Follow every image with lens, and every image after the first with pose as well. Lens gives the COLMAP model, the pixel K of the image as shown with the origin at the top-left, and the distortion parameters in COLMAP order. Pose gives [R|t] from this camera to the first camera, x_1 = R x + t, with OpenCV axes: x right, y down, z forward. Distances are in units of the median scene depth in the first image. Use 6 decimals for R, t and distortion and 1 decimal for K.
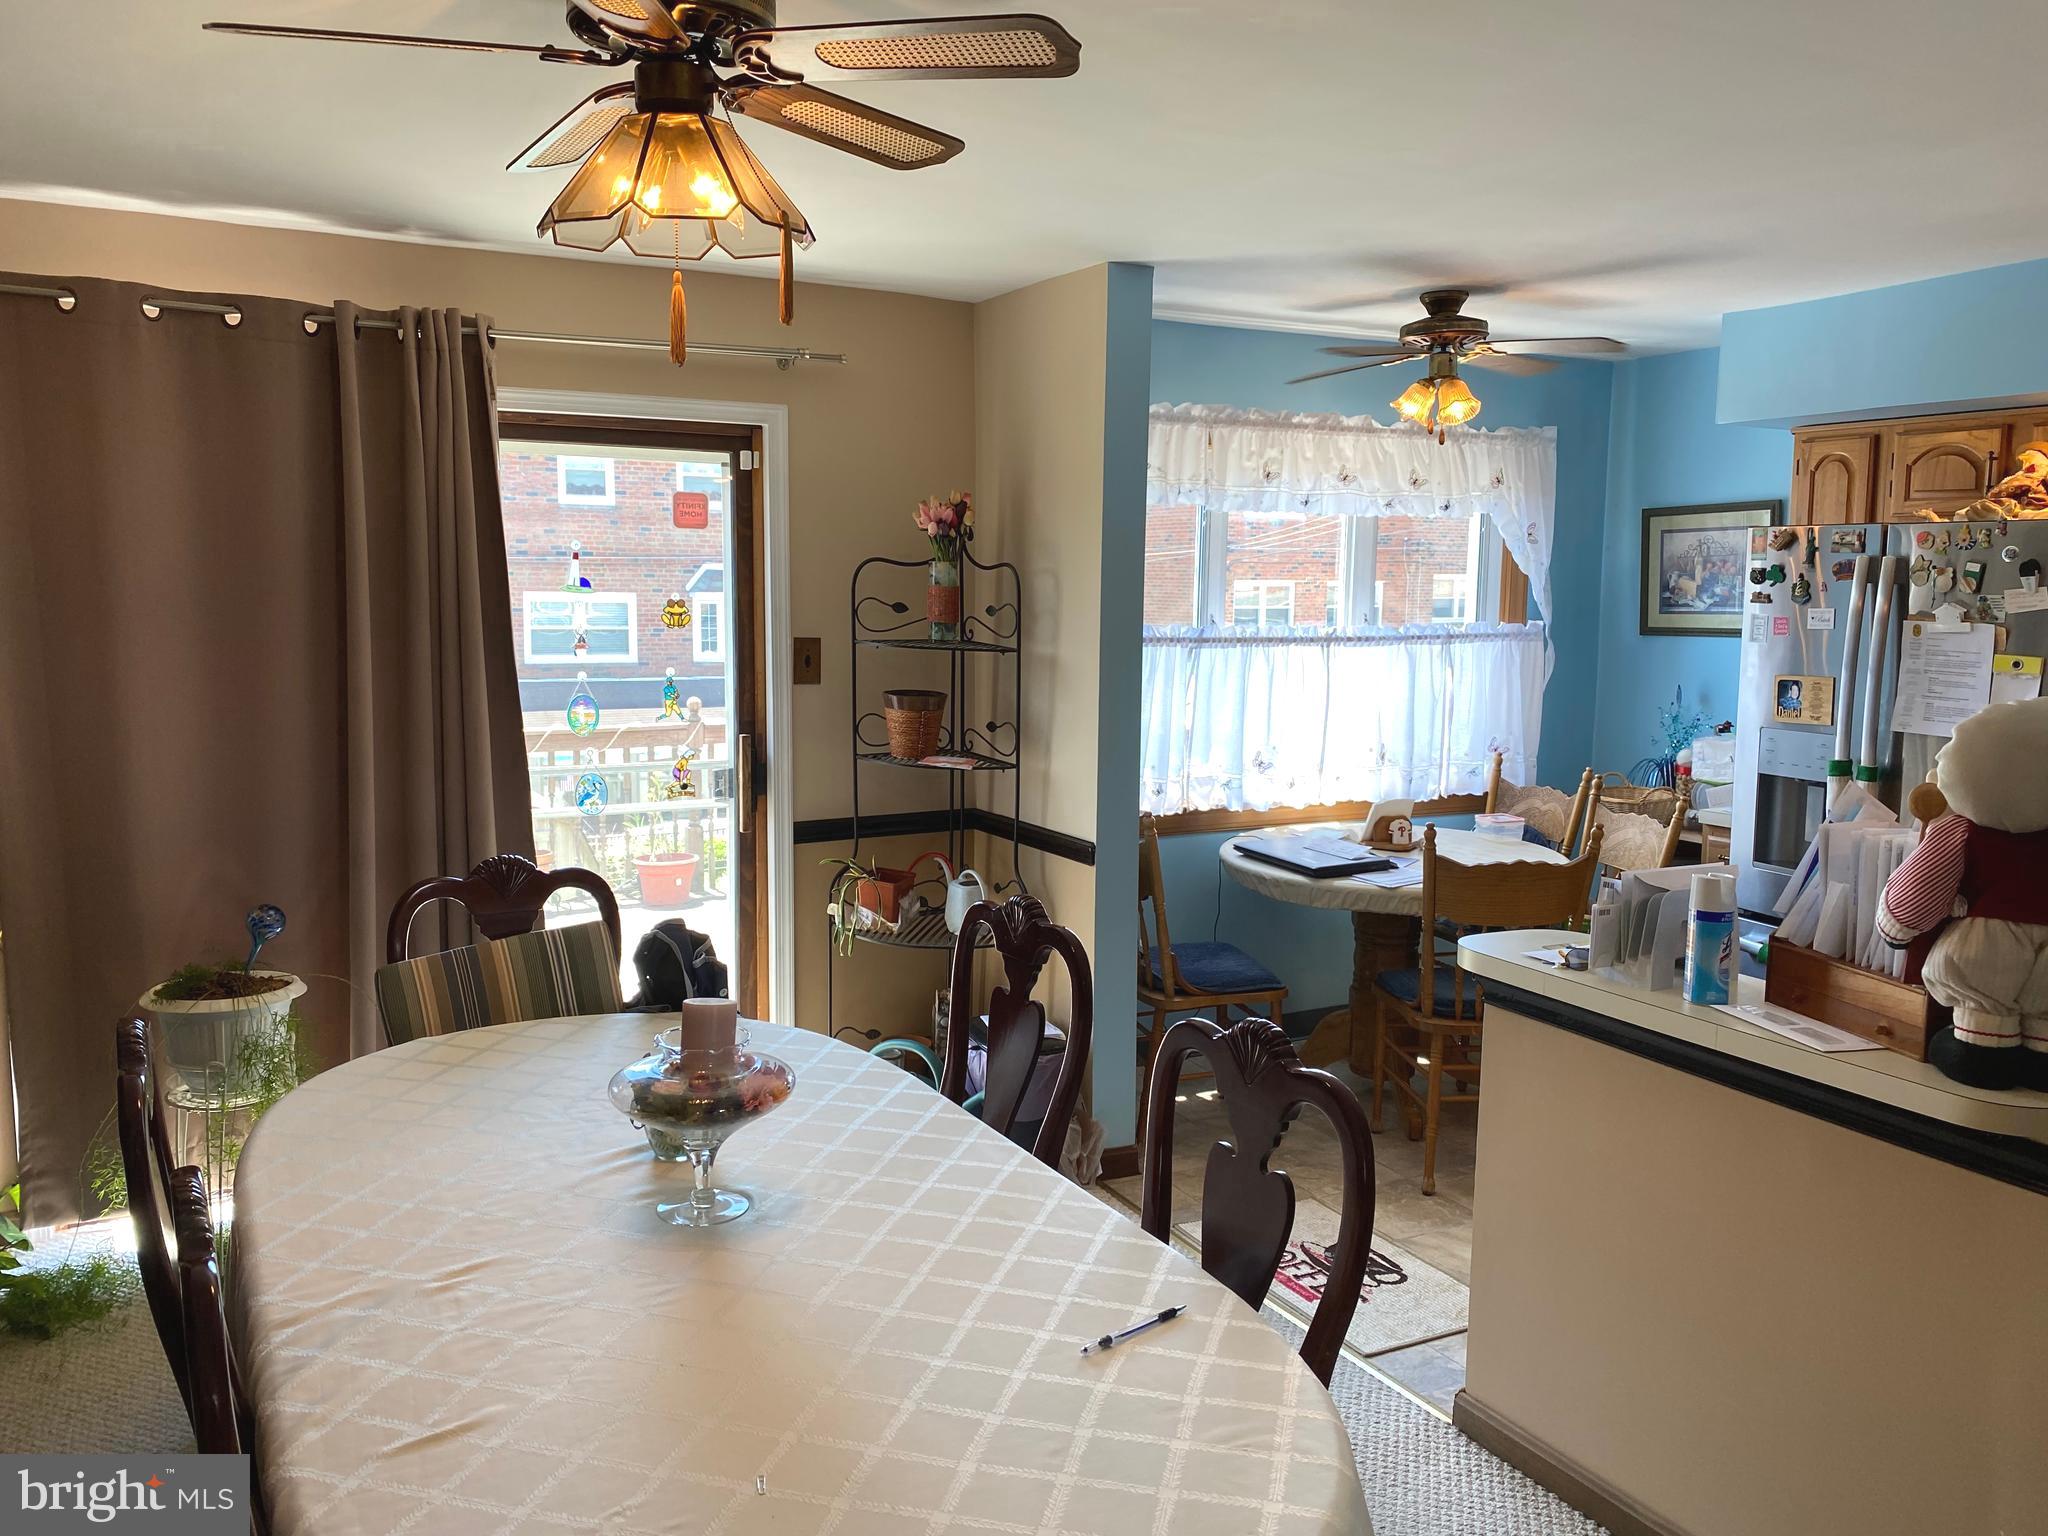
lens RADIAL K [[1601.5, 0, 1018.3], [0, 1601.5, 762.5], [0, 0, 1]] dist [0.078434, -0.095688]
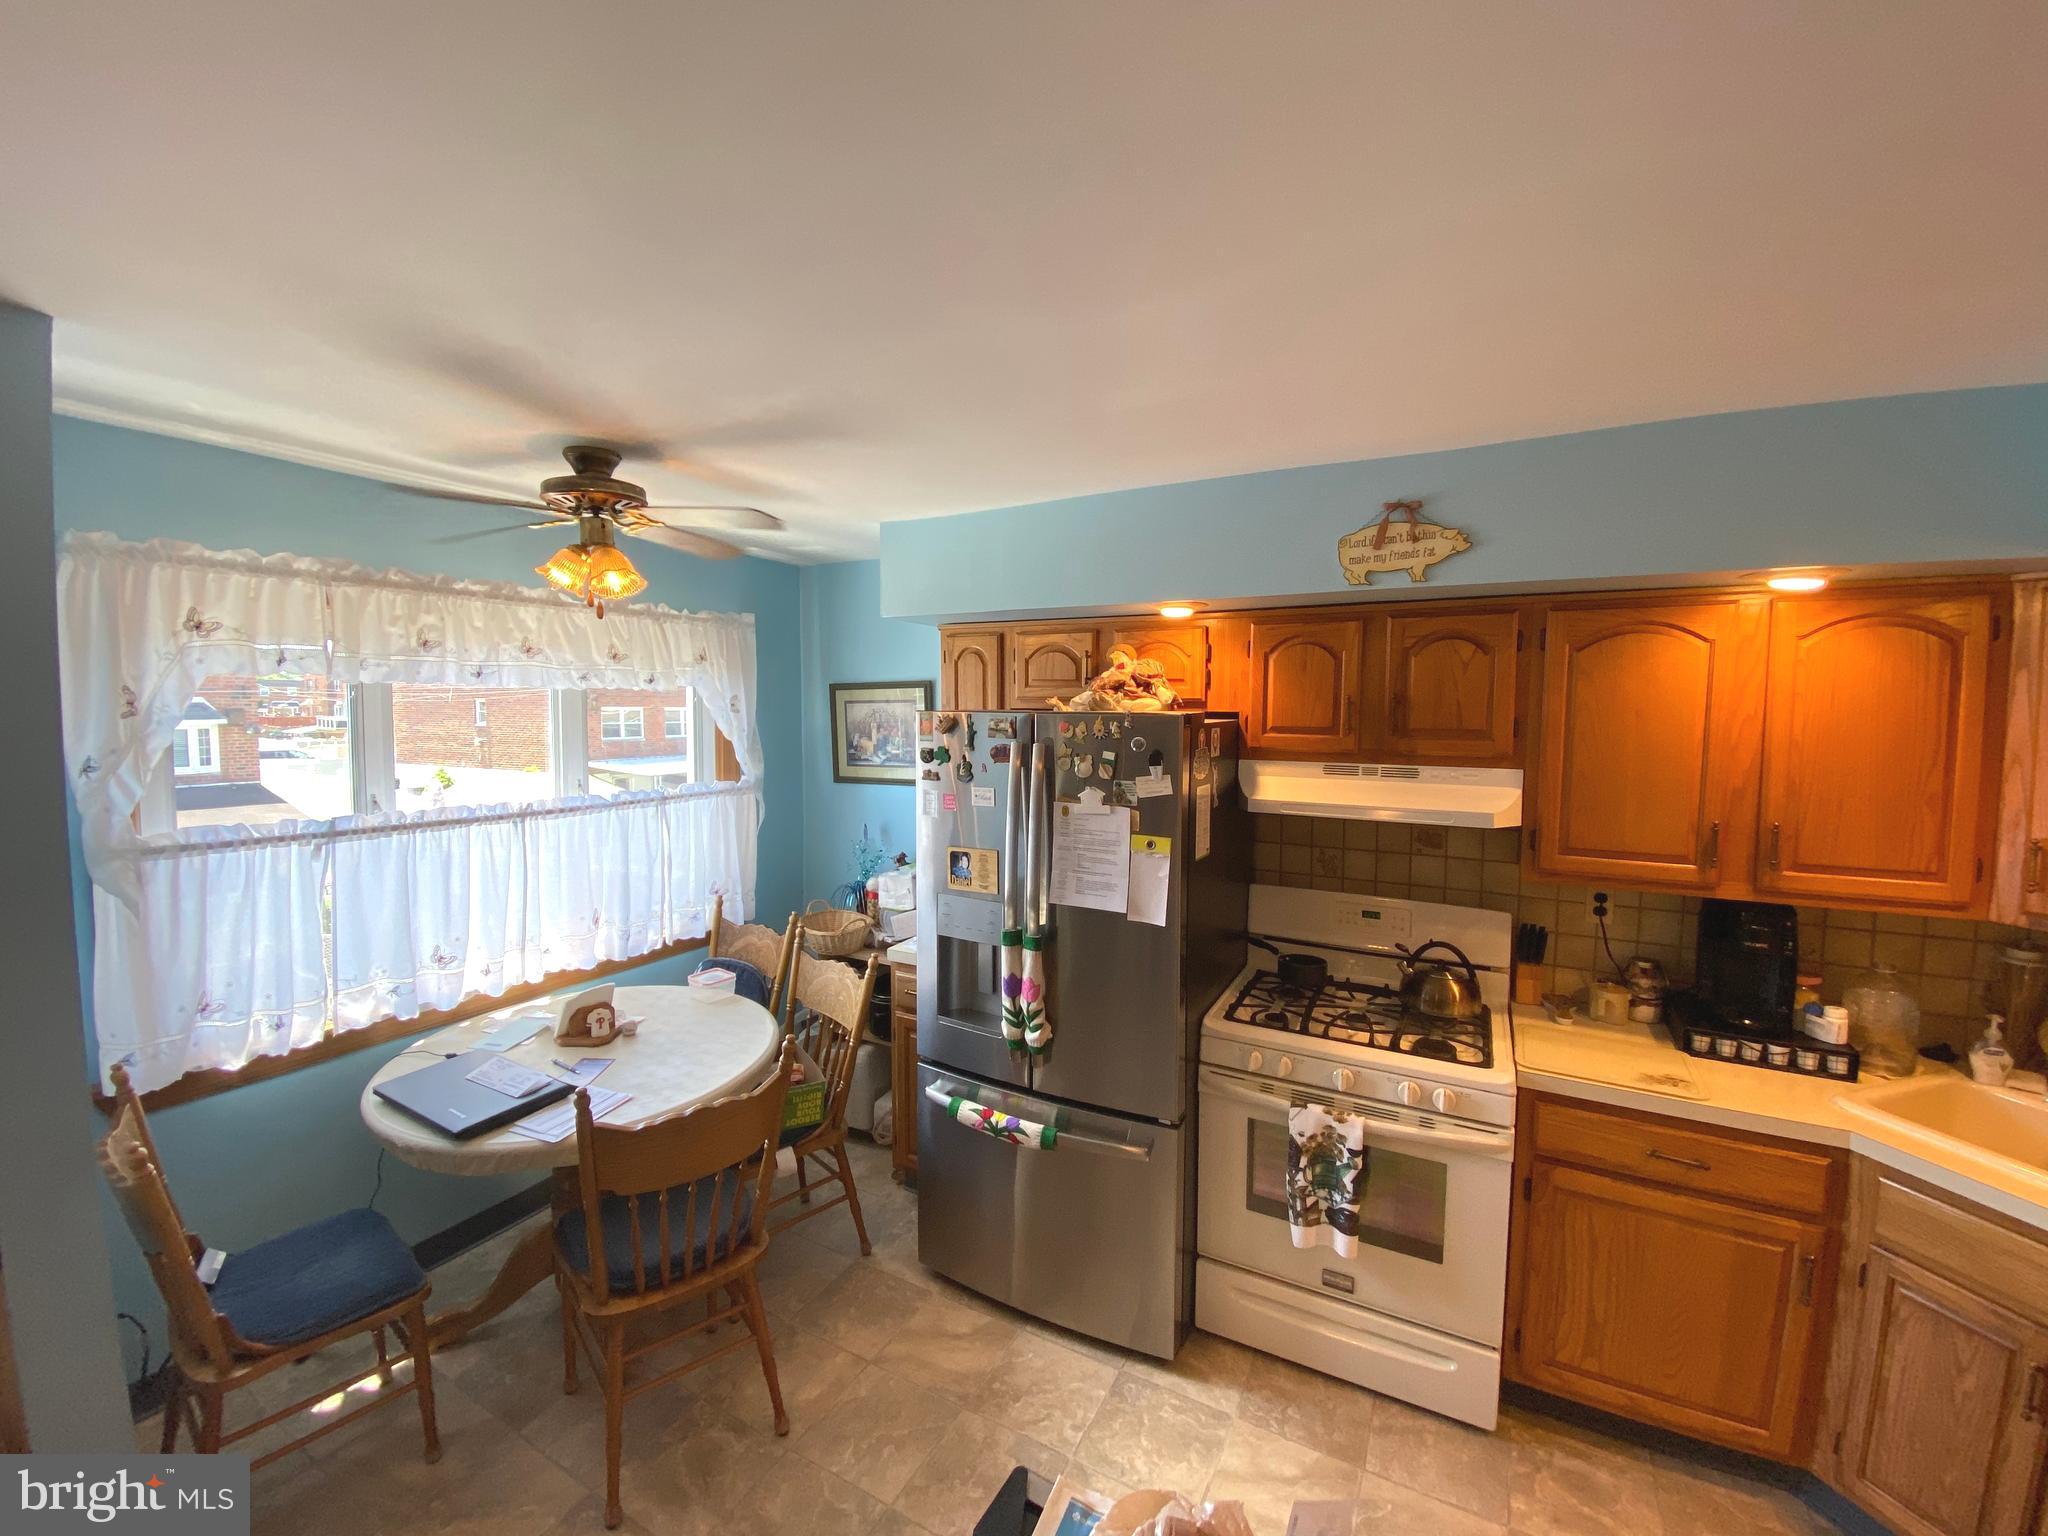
lens RADIAL K [[825.3, 0, 1029.4], [0, 825.3, 750.5], [0, 0, 1]] dist [0.052012, -0.042434]
pose [[0.833065, -0.033871, 0.552138, 0.208520], [0.062829, 0.997458, -0.033608, -0.096740], [-0.549596, 0.062688, 0.833075, 0.503753]]
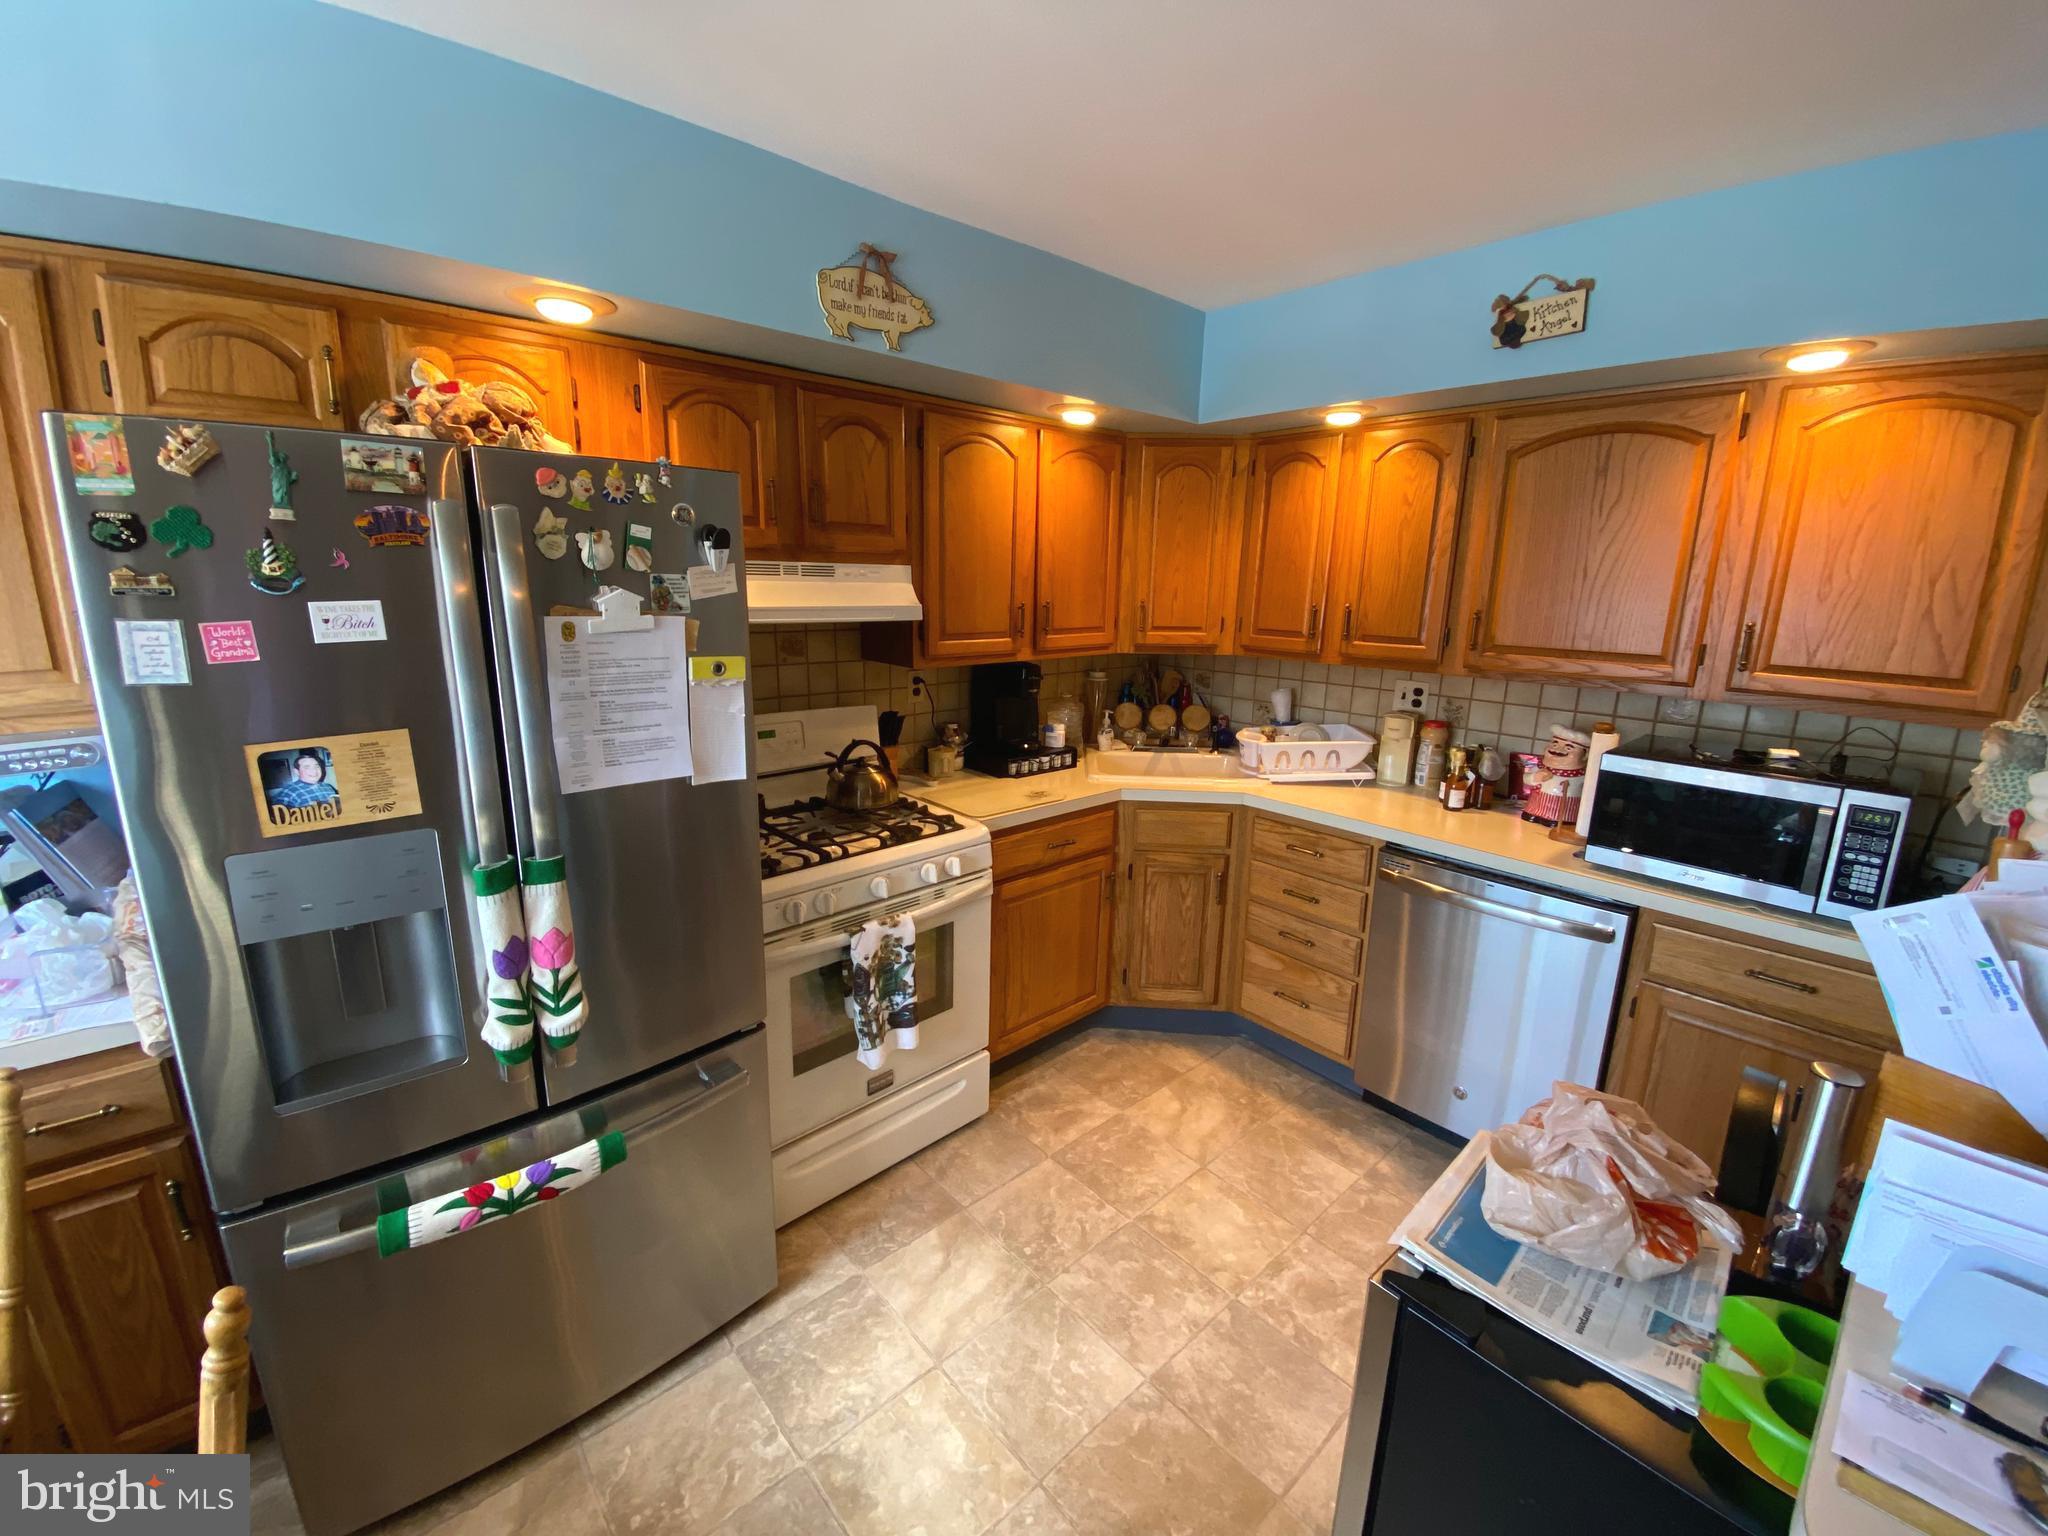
lens RADIAL K [[825.3, 0, 1029.4], [0, 825.3, 750.5], [0, 0, 1]] dist [0.052012, -0.042434]
pose [[-0.239076, -0.220508, 0.945631, 0.177745], [0.088749, 0.964834, 0.247424, -0.093271], [-0.966937, 0.143077, -0.211099, 0.831136]]
